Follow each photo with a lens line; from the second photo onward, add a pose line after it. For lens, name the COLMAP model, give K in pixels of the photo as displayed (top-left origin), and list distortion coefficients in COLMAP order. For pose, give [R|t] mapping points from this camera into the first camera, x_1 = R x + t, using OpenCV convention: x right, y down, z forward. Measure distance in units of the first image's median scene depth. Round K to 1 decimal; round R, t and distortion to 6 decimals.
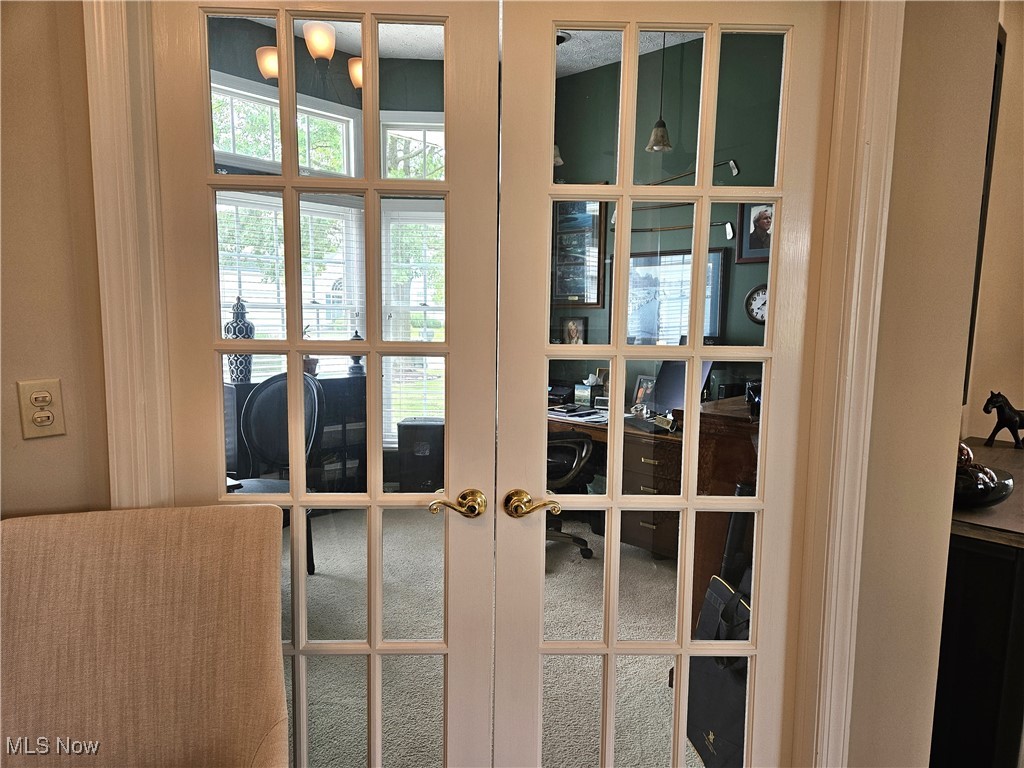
lens RADIAL K [[683.8, 0, 511.8], [0, 683.8, 383.7], [0, 0, 1]] dist [0.050504, -0.010600]
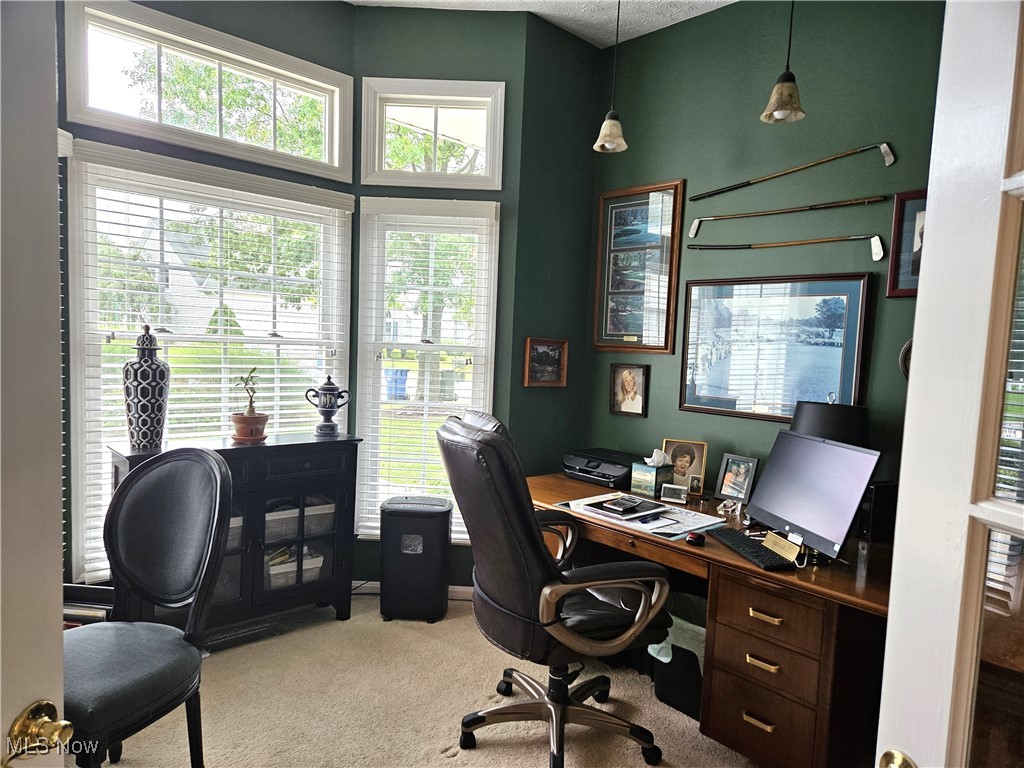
lens RADIAL K [[683.8, 0, 513.2], [0, 683.8, 386.4], [0, 0, 1]] dist [0.050504, -0.010600]
pose [[0.998205, 0.033814, -0.049425, 0.002812], [-0.035713, 0.998637, -0.038049, -0.046147], [0.048071, 0.039746, 0.998053, 0.293135]]
